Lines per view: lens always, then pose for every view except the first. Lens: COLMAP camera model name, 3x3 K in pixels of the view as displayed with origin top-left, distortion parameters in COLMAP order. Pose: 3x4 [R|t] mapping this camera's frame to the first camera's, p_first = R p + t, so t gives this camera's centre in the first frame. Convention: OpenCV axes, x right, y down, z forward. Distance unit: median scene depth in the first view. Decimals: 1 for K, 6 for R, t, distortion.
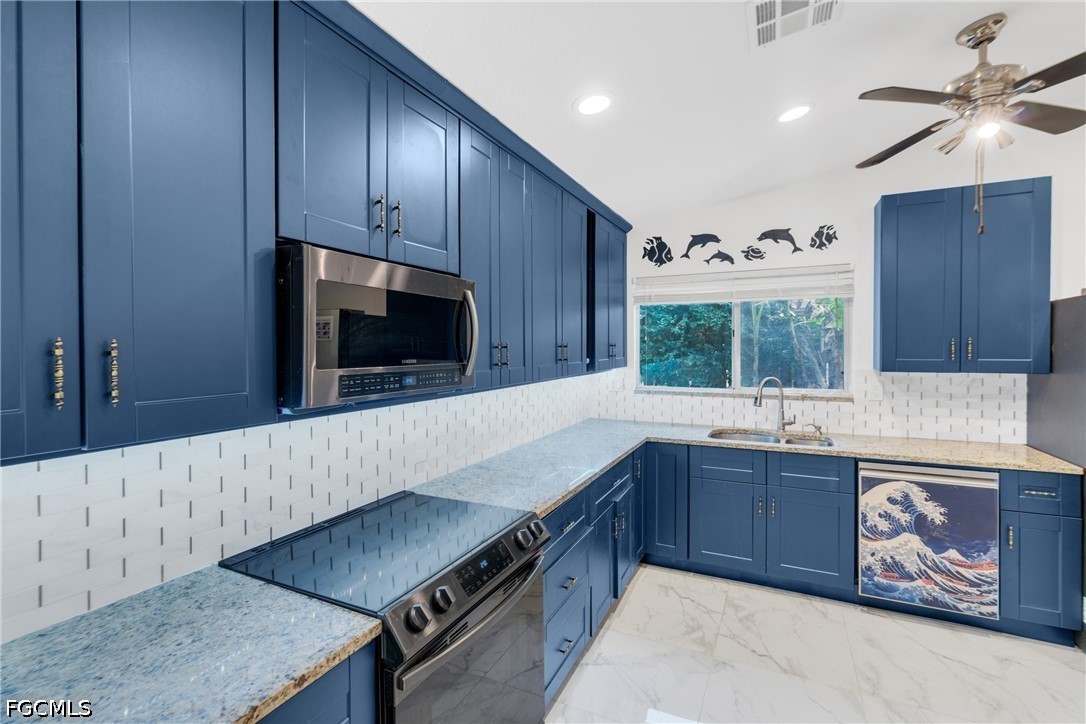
lens RADIAL K [[489.7, 0, 540.7], [0, 489.7, 349.4], [0, 0, 1]] dist [-0.002277, 0.000265]
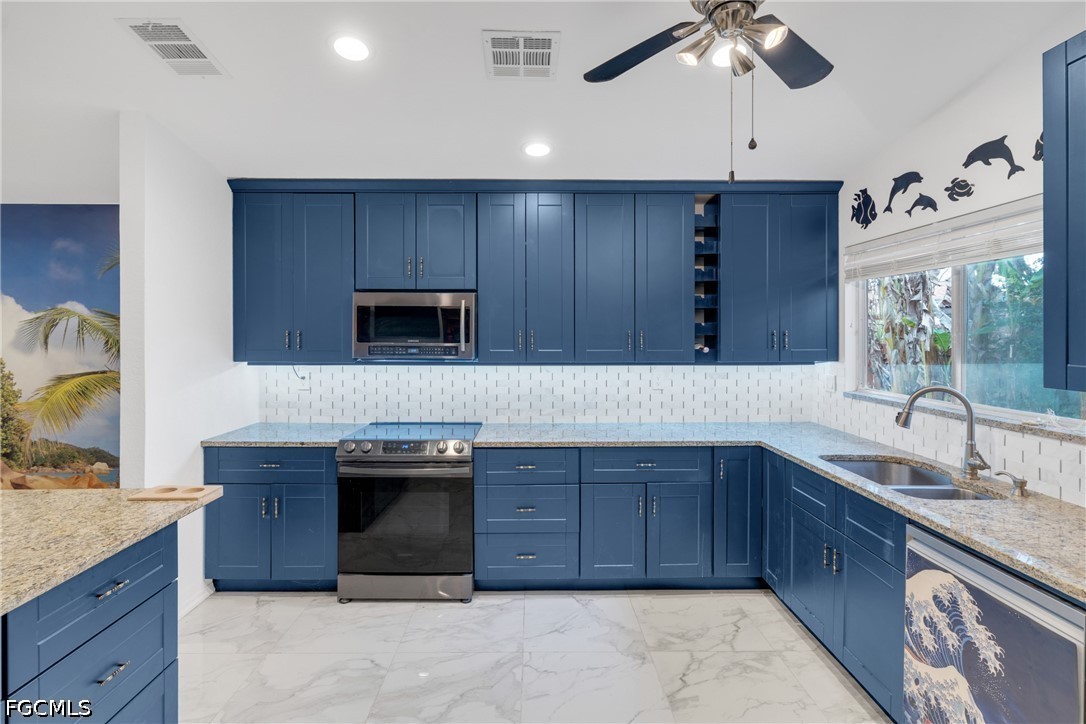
lens RADIAL K [[530.9, 0, 540.1], [0, 530.9, 332.2], [0, 0, 1]] dist [-0.002093, 0.000172]
pose [[0.449282, 0.002879, -0.893385, 0.943062], [-0.010705, 0.999940, -0.002162, -0.006182], [0.893326, 0.010535, 0.449286, 0.253342]]
